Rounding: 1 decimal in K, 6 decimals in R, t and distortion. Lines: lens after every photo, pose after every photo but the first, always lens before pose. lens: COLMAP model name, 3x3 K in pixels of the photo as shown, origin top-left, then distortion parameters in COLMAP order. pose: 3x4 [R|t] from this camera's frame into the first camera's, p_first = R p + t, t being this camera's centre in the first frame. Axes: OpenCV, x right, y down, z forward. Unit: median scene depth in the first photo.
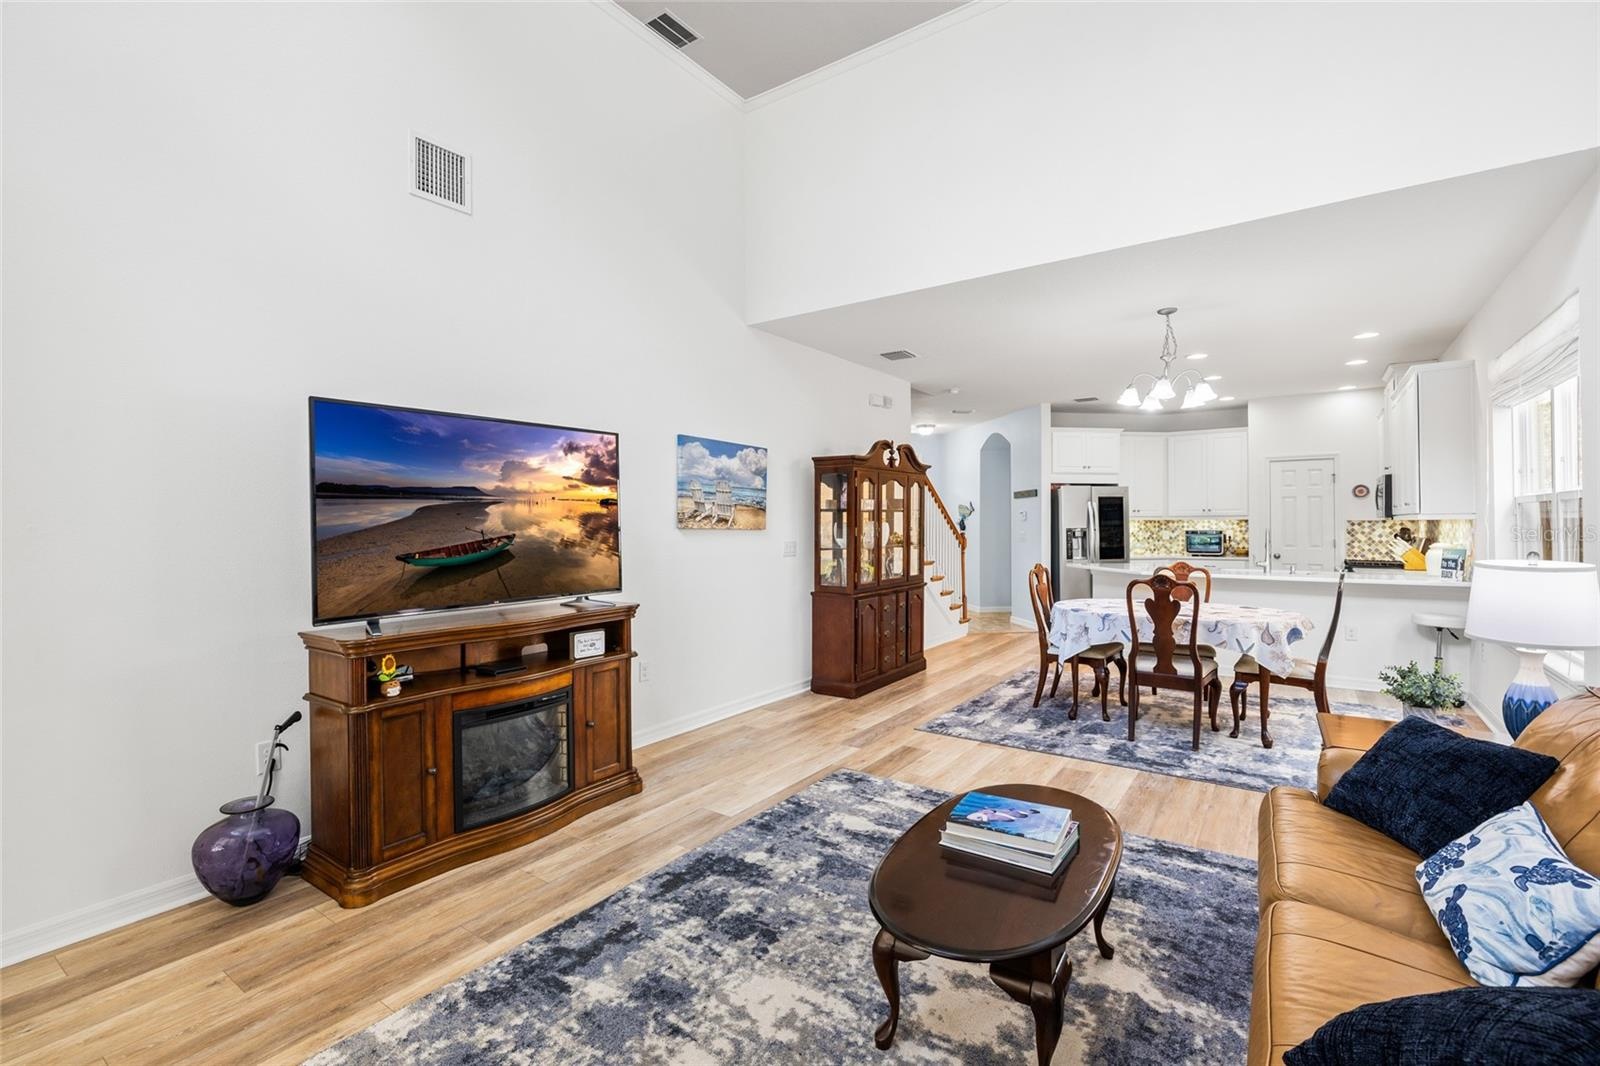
lens RADIAL K [[717.1, 0, 798.5], [0, 717.1, 523.6], [0, 0, 1]] dist [-0.012478, 0.001243]
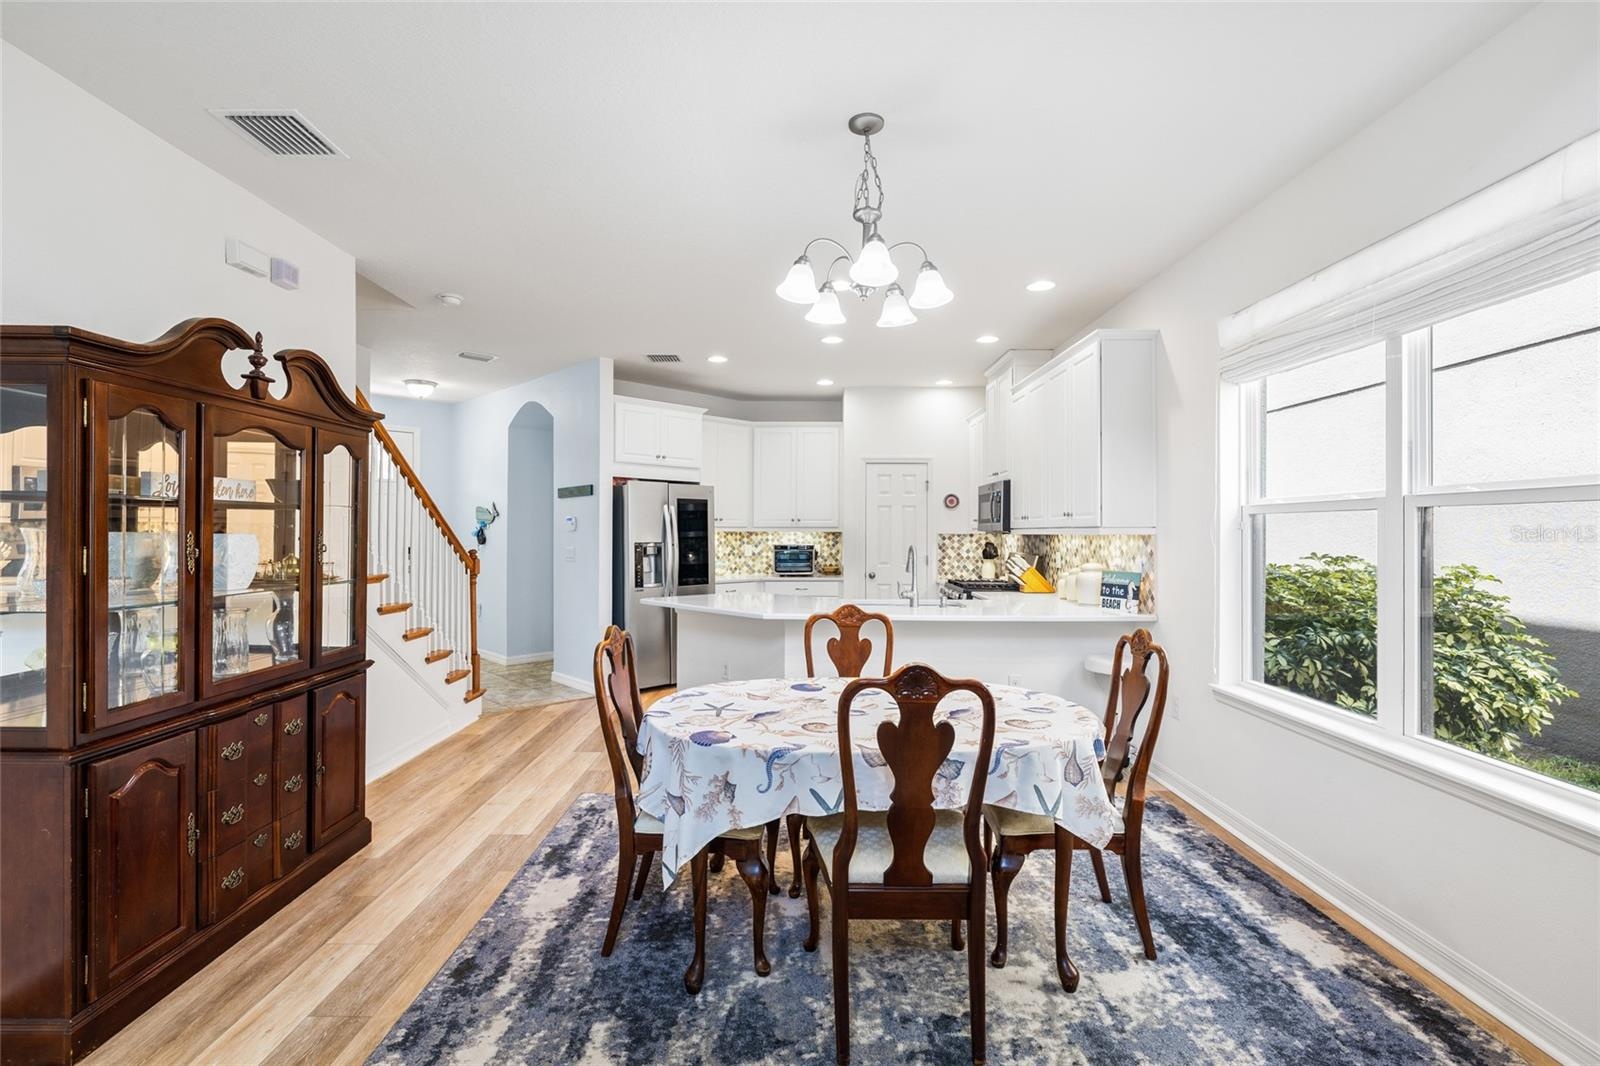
lens RADIAL K [[719.8, 0, 795.0], [0, 719.8, 534.7], [0, 0, 1]] dist [-0.001153, 0.000272]
pose [[0.818628, 0.005162, 0.574301, 0.208401], [-0.006274, 0.999980, -0.000044, -0.004088], [-0.574290, -0.003567, 0.818644, 0.701119]]
